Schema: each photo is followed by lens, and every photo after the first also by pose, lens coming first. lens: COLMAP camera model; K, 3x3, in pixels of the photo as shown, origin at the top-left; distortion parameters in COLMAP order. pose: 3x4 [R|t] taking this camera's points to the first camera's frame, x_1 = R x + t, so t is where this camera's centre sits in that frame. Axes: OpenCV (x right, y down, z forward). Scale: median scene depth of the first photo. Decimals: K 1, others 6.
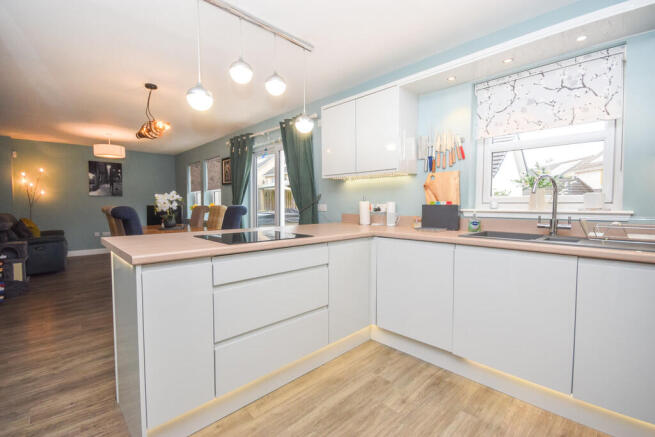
lens RADIAL K [[283.7, 0, 327.9], [0, 283.7, 214.3], [0, 0, 1]] dist [0.001449, -0.009550]
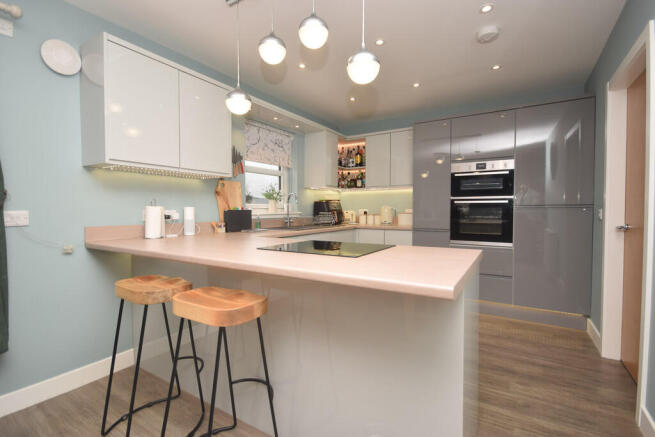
lens RADIAL K [[299.0, 0, 329.1], [0, 299.0, 217.6], [0, 0, 1]] dist [-0.001132, -0.000350]
pose [[-0.231256, -0.025384, 0.972562, -0.903044], [0.039184, 0.998605, 0.035381, -0.032634], [-0.972104, 0.046291, -0.229939, 0.947492]]
